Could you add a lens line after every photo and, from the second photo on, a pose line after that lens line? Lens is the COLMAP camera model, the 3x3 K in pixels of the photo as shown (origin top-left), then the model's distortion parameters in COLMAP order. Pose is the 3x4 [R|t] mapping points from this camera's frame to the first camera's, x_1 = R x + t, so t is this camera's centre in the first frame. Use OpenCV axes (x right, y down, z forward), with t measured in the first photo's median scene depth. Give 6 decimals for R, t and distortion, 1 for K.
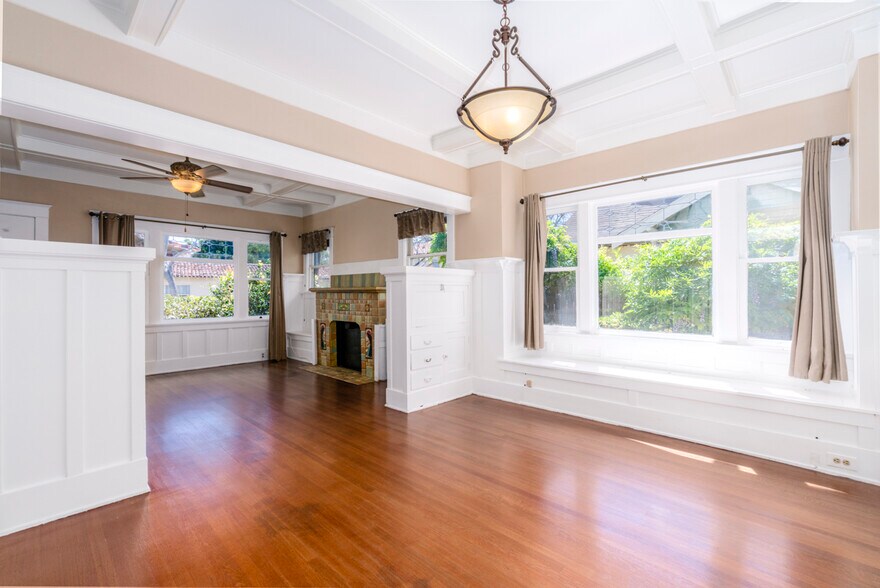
lens RADIAL K [[387.4, 0, 435.4], [0, 387.4, 291.8], [0, 0, 1]] dist [-0.000792, 0.000023]
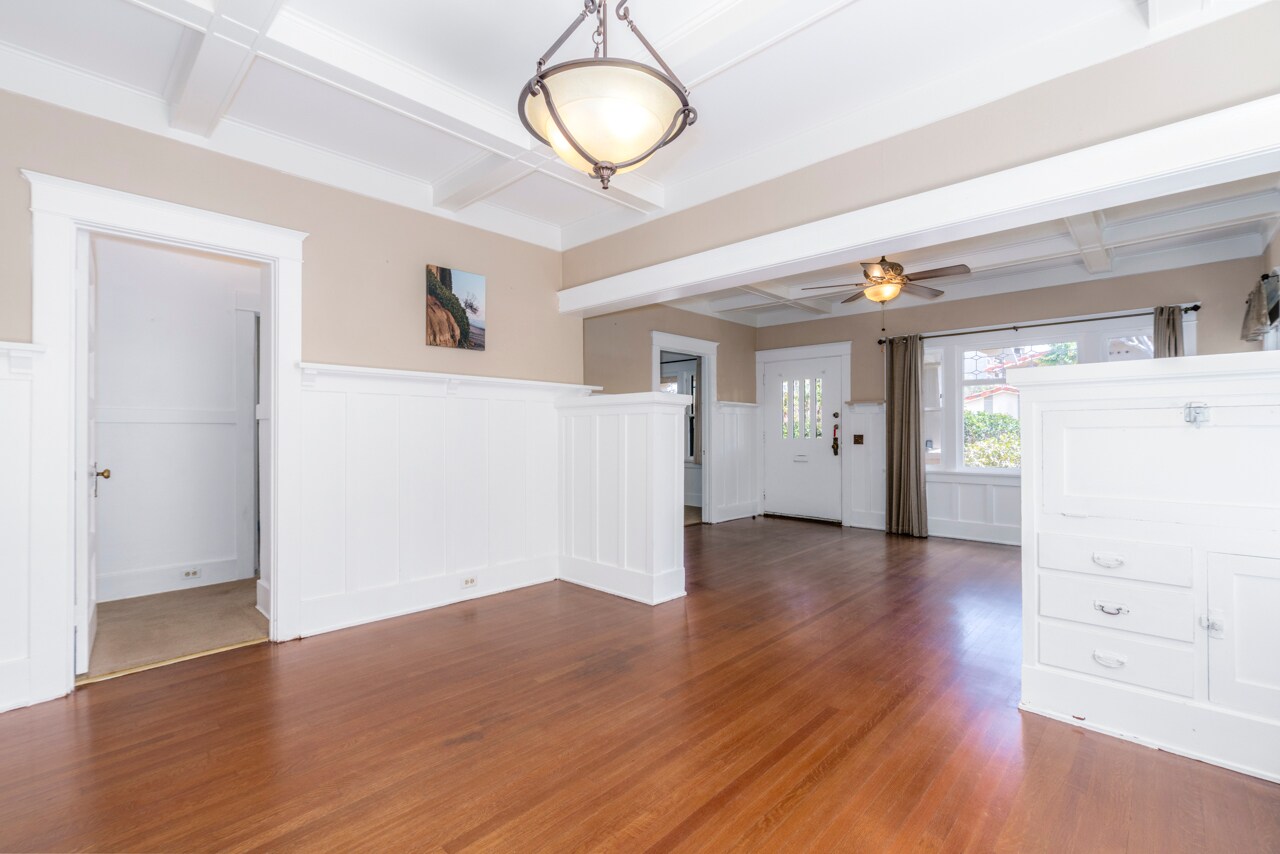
lens RADIAL K [[562.9, 0, 635.2], [0, 562.9, 438.7], [0, 0, 1]] dist [-0.001405, 0.000126]
pose [[-0.002138, 0.014848, -0.999887, 0.605443], [0.006153, 0.999871, 0.014835, -0.000199], [0.999979, -0.006121, -0.002229, 0.630877]]
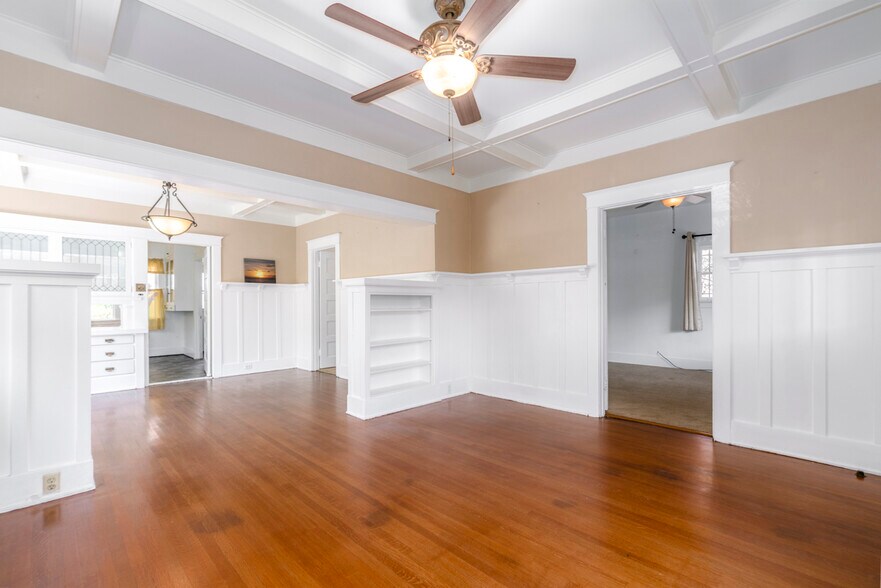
lens RADIAL K [[387.4, 0, 437.2], [0, 387.4, 302.1], [0, 0, 1]] dist [-0.001405, 0.000126]
pose [[-0.999698, 0.008384, 0.023098, -0.799904], [0.008121, 0.999901, -0.011454, 0.012442], [-0.023192, -0.011263, -0.999668, 1.853436]]
